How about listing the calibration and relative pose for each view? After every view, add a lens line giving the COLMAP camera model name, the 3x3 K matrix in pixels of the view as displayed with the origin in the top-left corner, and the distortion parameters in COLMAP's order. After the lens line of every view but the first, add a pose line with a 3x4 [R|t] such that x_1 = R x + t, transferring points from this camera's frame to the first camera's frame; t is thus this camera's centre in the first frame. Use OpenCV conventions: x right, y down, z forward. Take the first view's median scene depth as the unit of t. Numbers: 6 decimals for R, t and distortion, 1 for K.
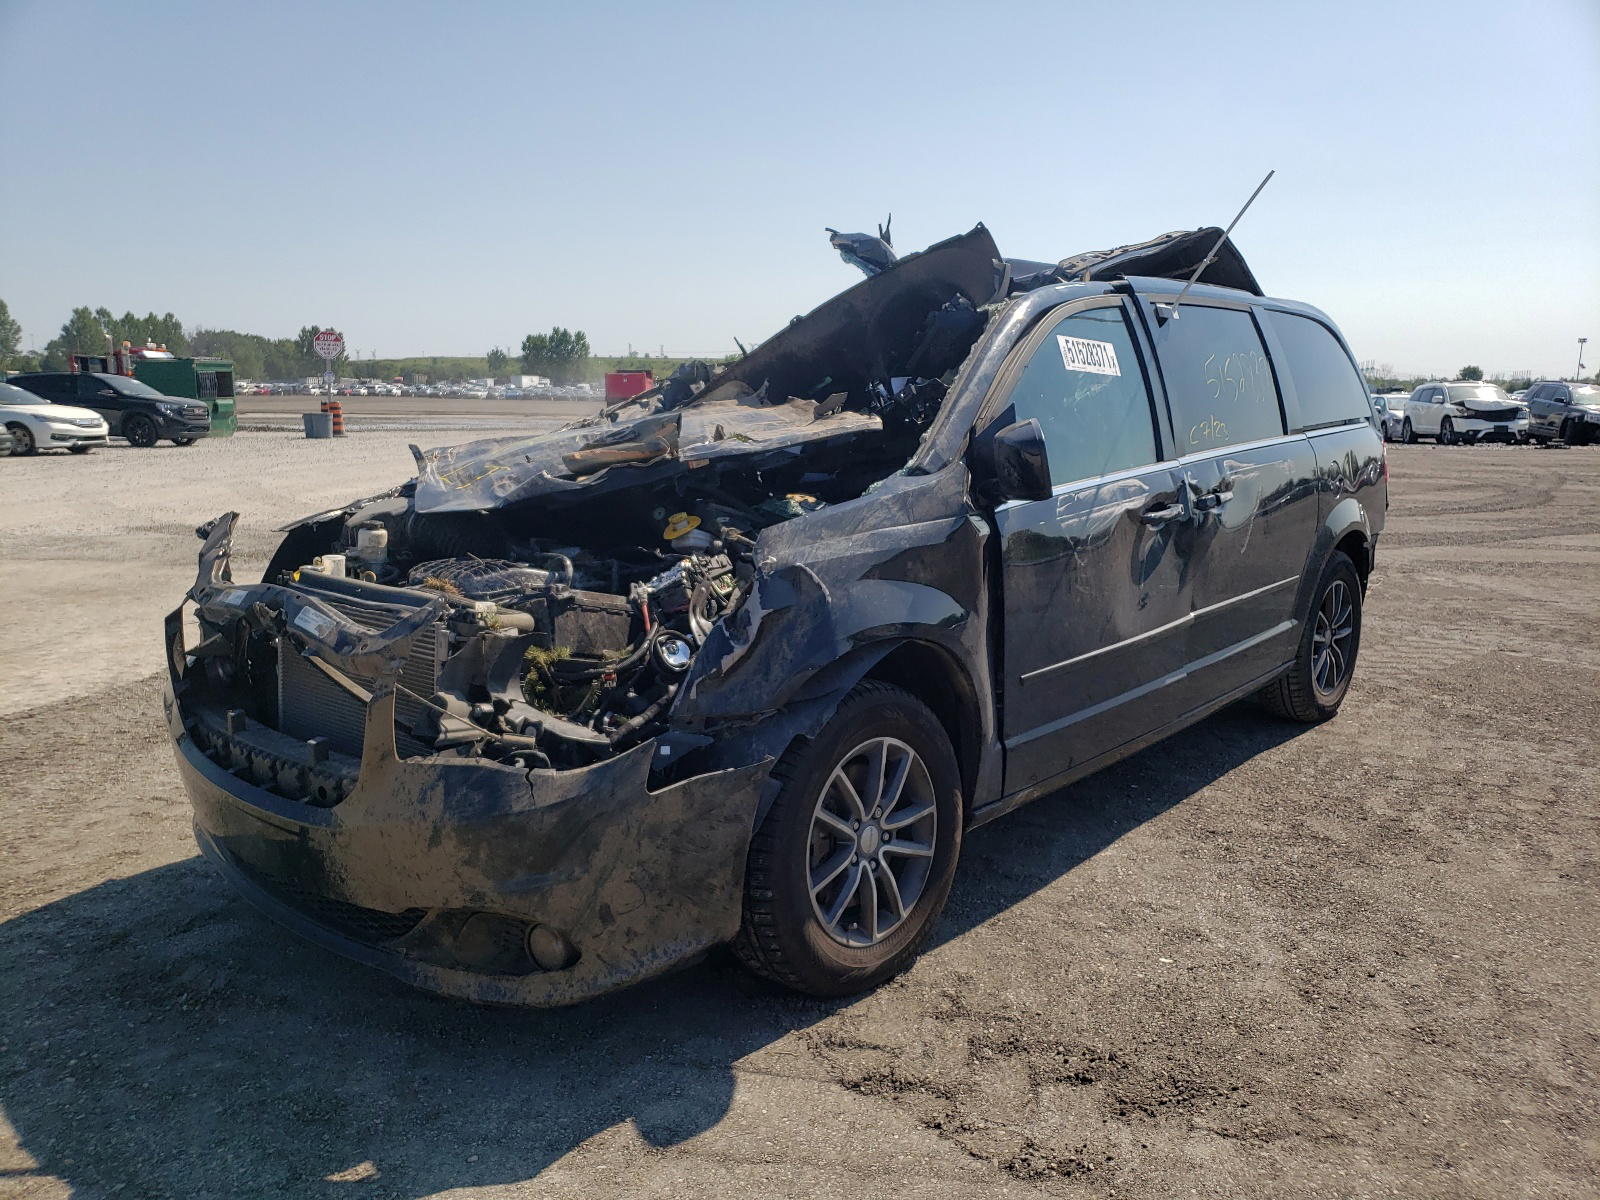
lens RADIAL K [[1201.0, 0, 791.9], [0, 1201.0, 606.8], [0, 0, 1]] dist [0.026886, -0.019954]
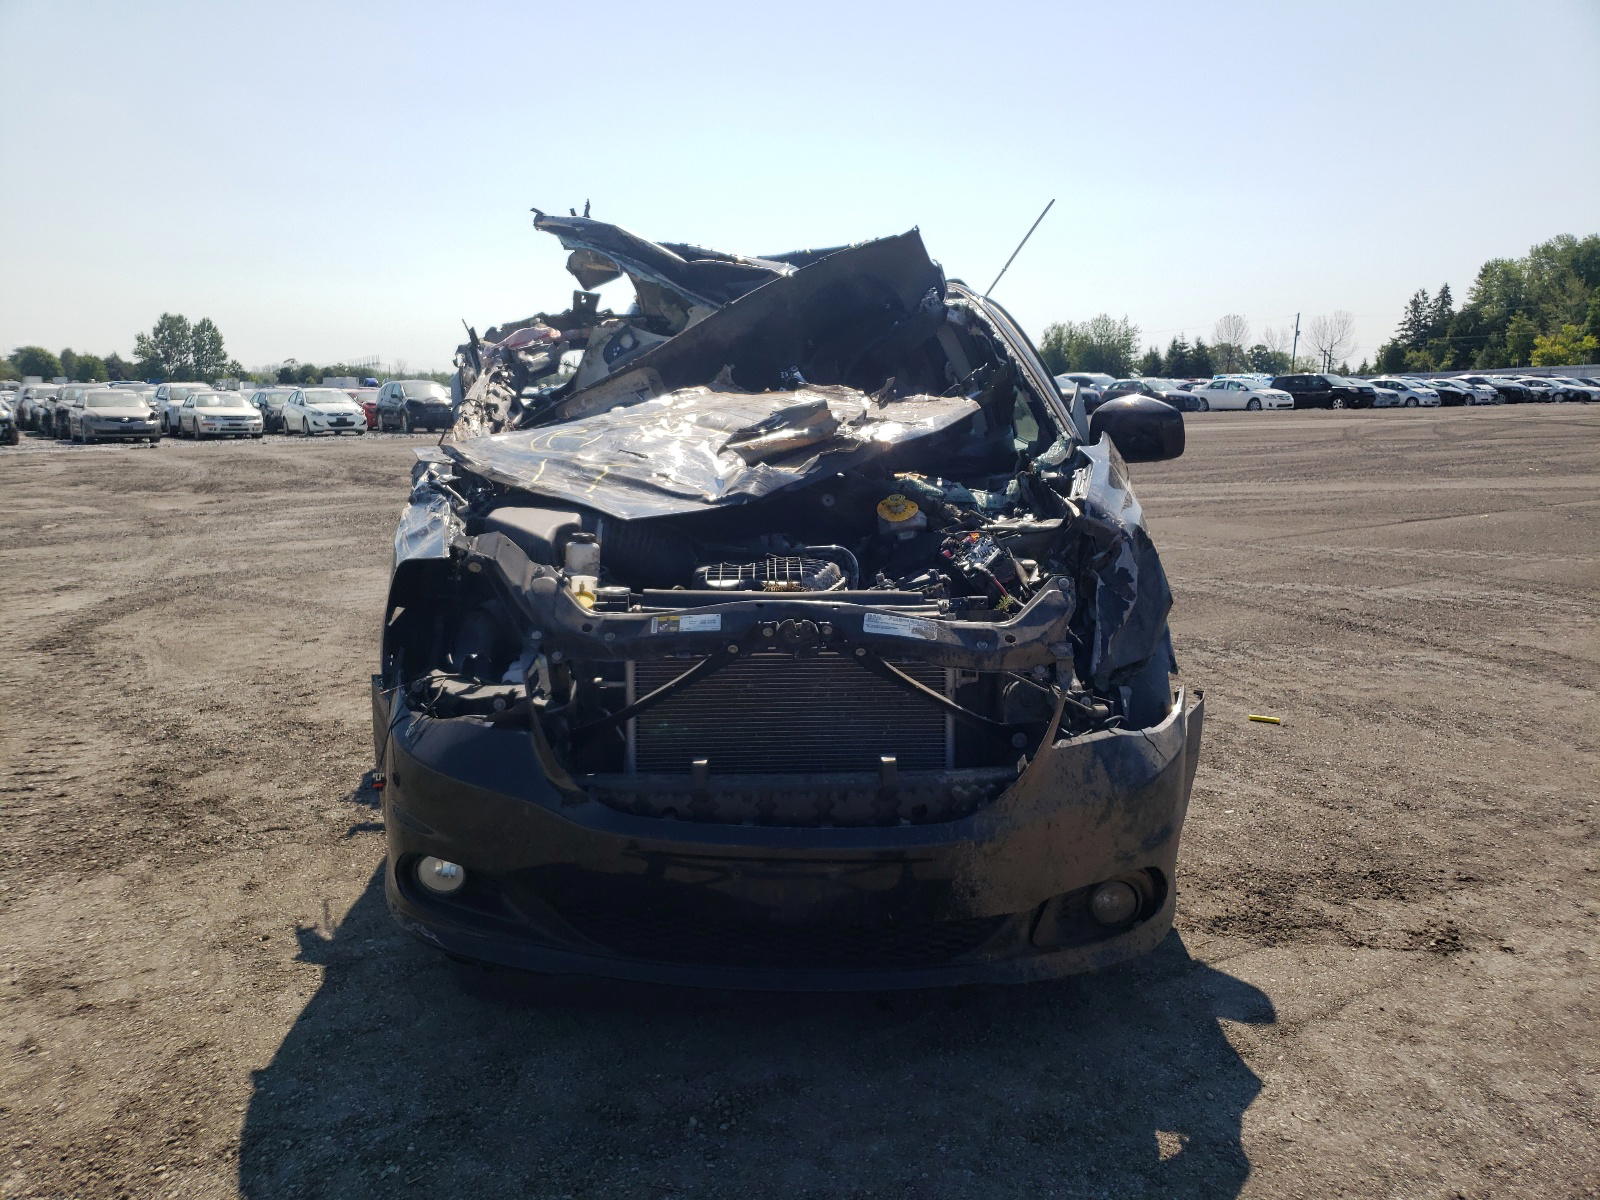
lens RADIAL K [[1201.0, 0, 789.3], [0, 1201.0, 597.7], [0, 0, 1]] dist [0.026886, -0.019954]
pose [[0.757451, -0.118859, 0.641982, -1.018761], [0.121527, 0.991772, 0.040236, -0.054690], [-0.641482, 0.047542, 0.765663, 0.352470]]
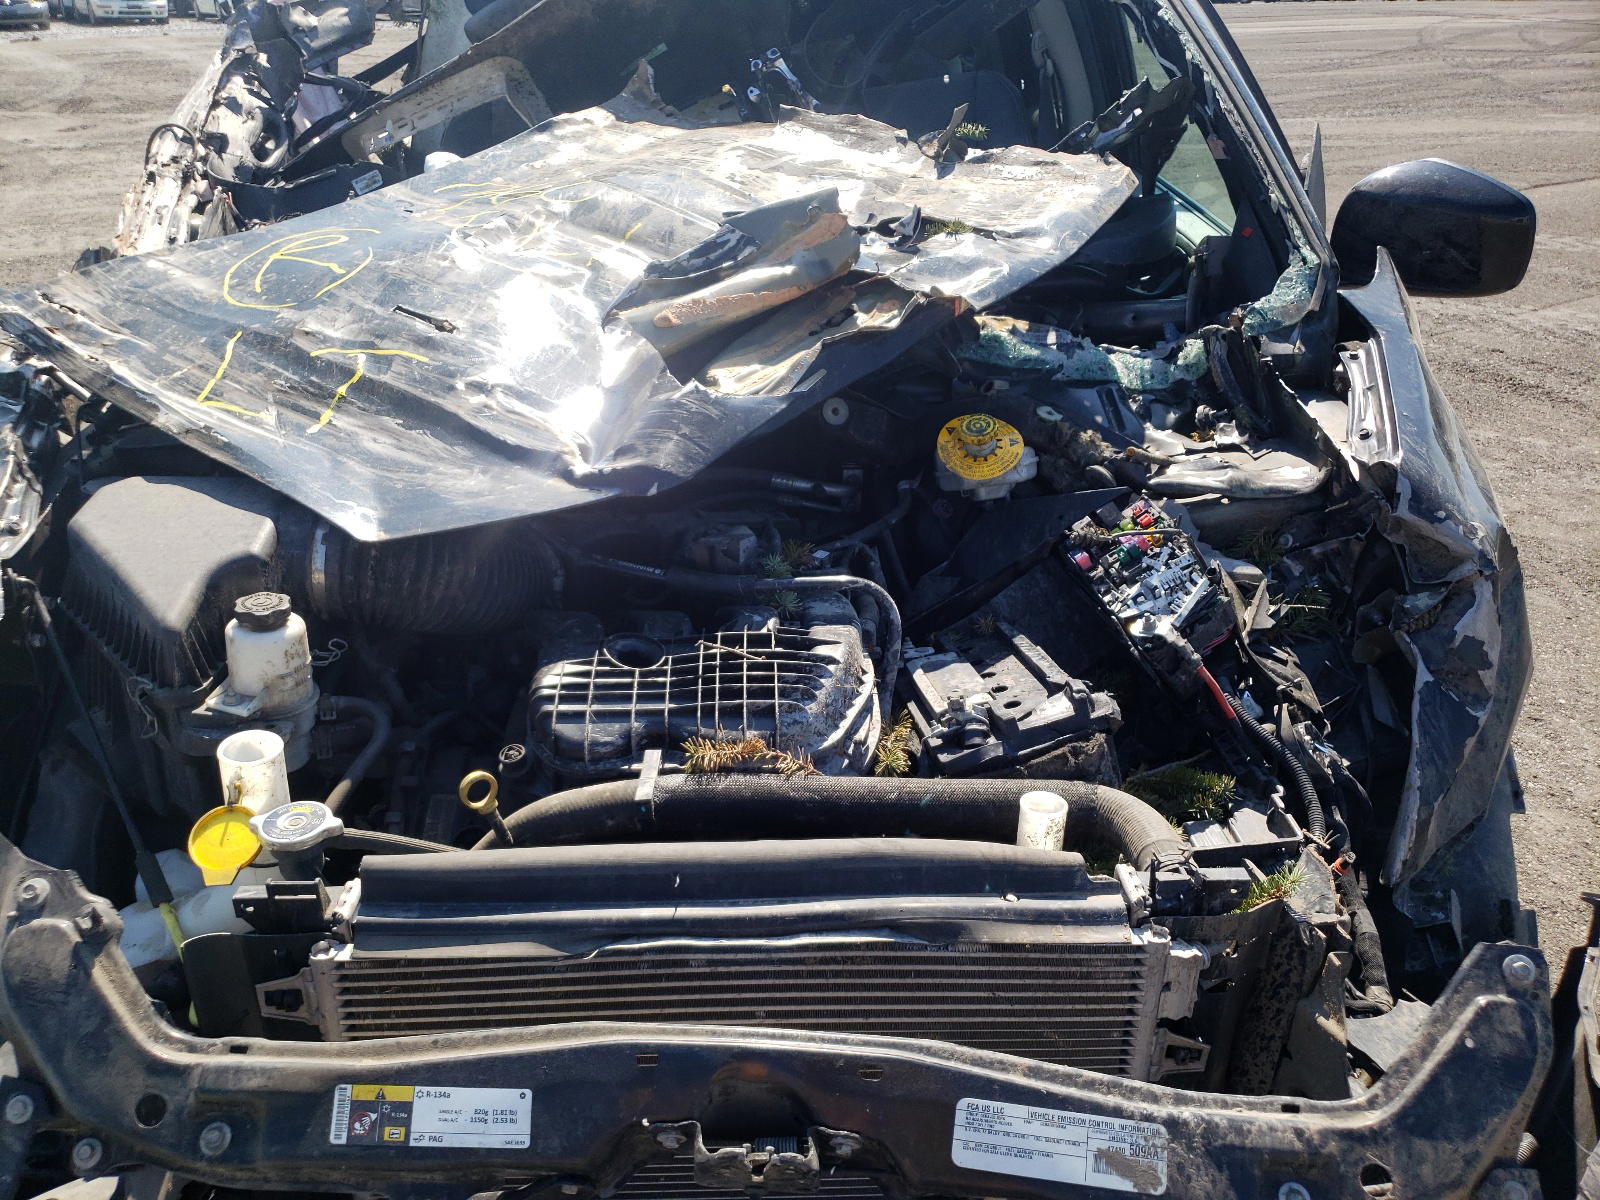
lens RADIAL K [[1260.6, 0, 784.3], [0, 1260.6, 606.7], [0, 0, 1]] dist [-0.040298, 0.040272]
pose [[0.754816, -0.297332, 0.584676, -0.577249], [0.108903, 0.935797, 0.335297, -0.232076], [-0.646833, -0.189415, 0.738735, 0.825743]]
